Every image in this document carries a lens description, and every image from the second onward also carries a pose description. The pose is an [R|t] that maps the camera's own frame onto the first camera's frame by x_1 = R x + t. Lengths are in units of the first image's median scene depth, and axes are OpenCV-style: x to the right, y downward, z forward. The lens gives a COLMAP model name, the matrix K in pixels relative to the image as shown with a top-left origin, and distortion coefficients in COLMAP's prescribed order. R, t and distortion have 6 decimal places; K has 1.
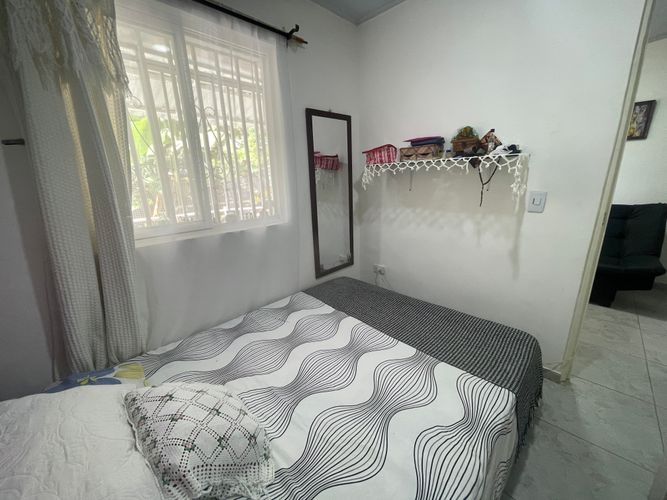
lens RADIAL K [[268.7, 0, 333.2], [0, 268.7, 250.3], [0, 0, 1]] dist [0.002611, 0.000152]
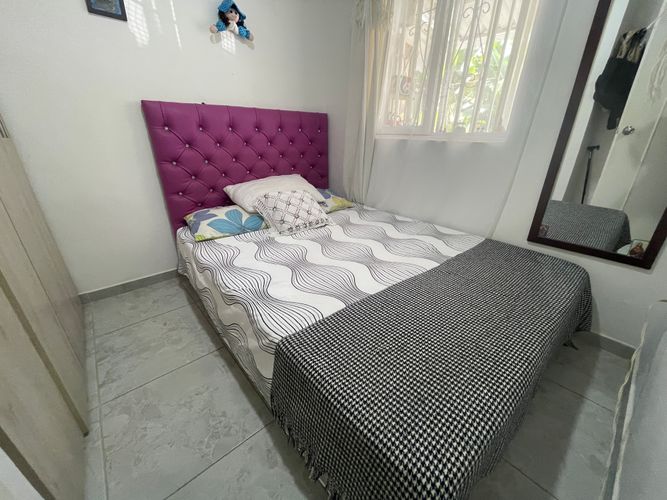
lens RADIAL K [[268.7, 0, 332.9], [0, 268.7, 249.7], [0, 0, 1]] dist [0.002611, 0.000152]
pose [[-0.087999, 0.421725, -0.902443, 0.814254], [-0.274388, 0.860647, 0.428949, -0.042954], [0.957584, 0.285367, 0.039980, 0.688664]]
